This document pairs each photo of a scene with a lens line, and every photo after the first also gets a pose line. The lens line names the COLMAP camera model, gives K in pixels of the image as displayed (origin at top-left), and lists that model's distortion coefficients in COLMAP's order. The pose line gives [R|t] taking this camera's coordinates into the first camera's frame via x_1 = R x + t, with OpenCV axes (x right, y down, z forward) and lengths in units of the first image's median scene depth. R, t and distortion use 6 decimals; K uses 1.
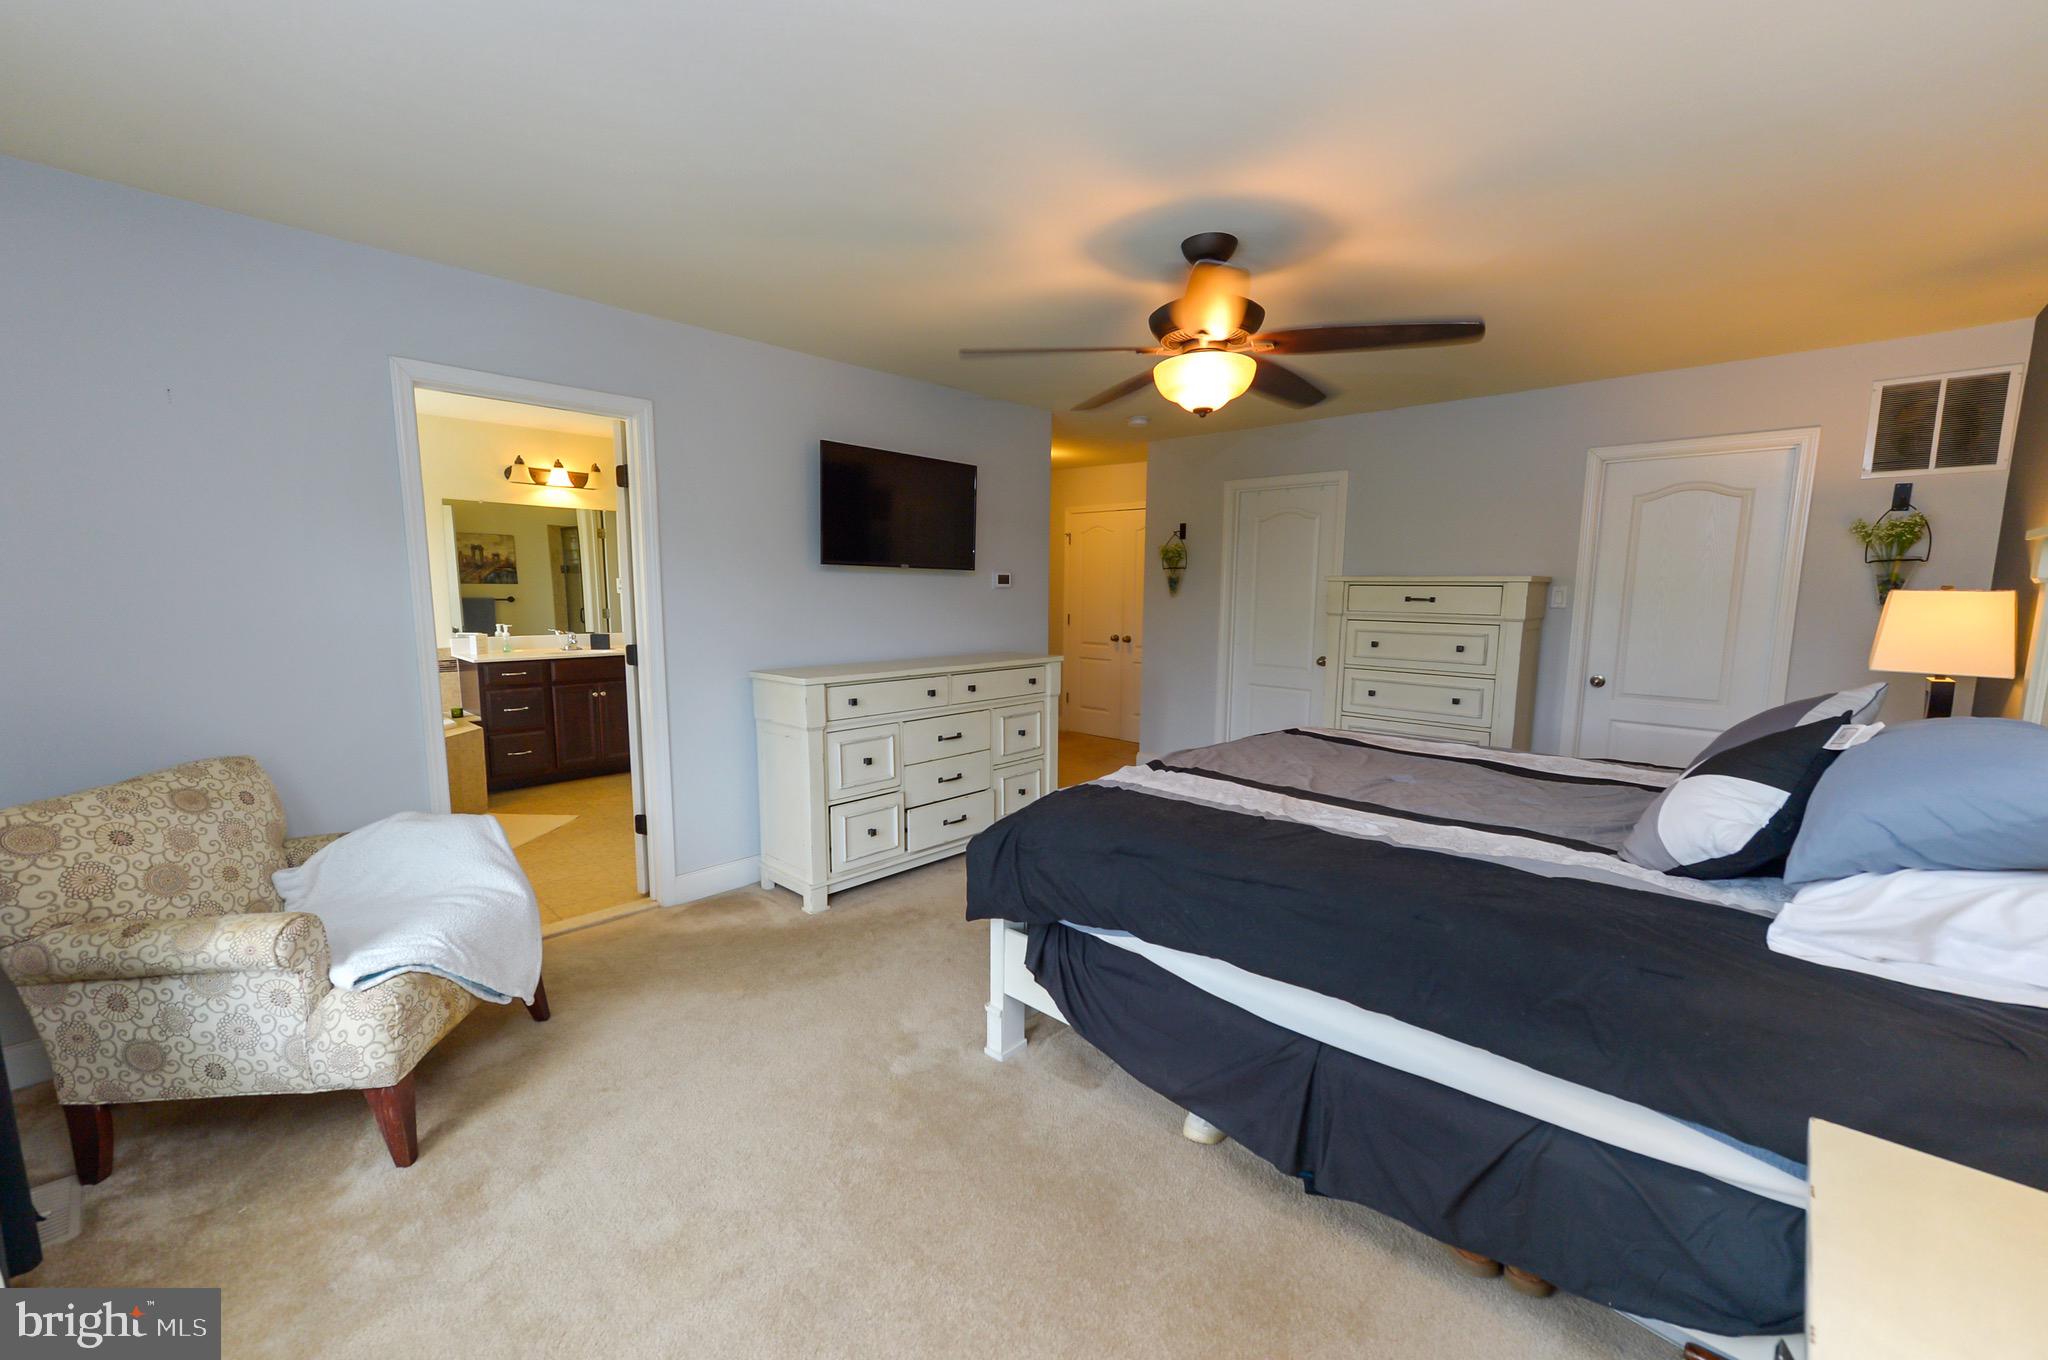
lens RADIAL K [[812.7, 0, 1039.7], [0, 812.7, 689.2], [0, 0, 1]] dist [0.009142, -0.000685]
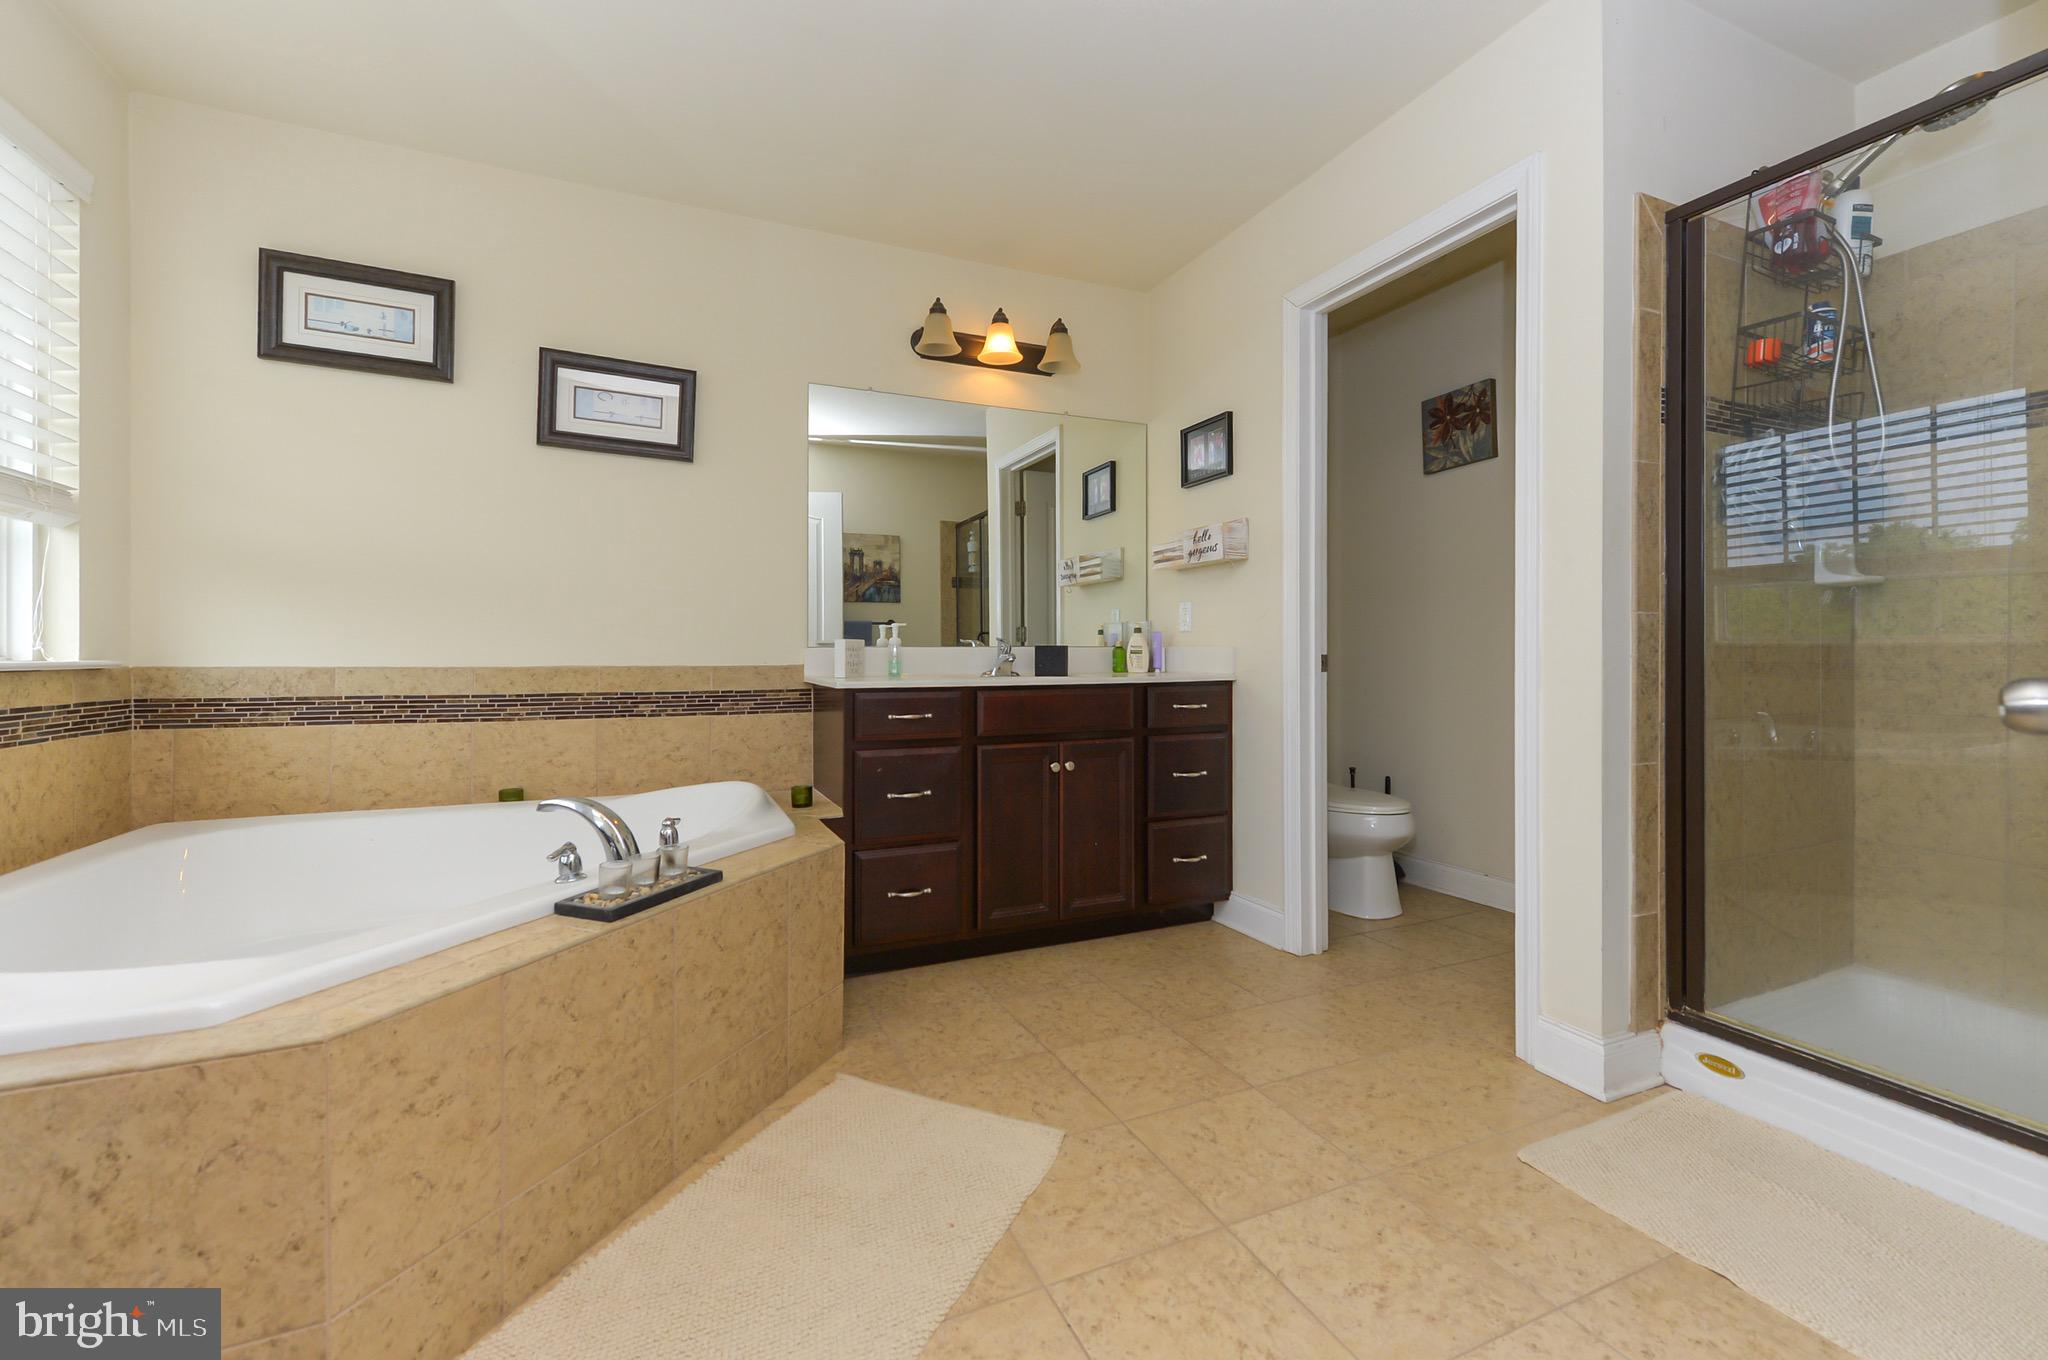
lens RADIAL K [[812.7, 0, 1018.5], [0, 812.7, 661.4], [0, 0, 1]] dist [0.009142, -0.000685]
pose [[0.921962, -0.006879, -0.387218, -0.387912], [-0.040844, 0.992539, -0.114883, 0.000752], [0.385120, 0.121734, 0.914803, 0.567854]]
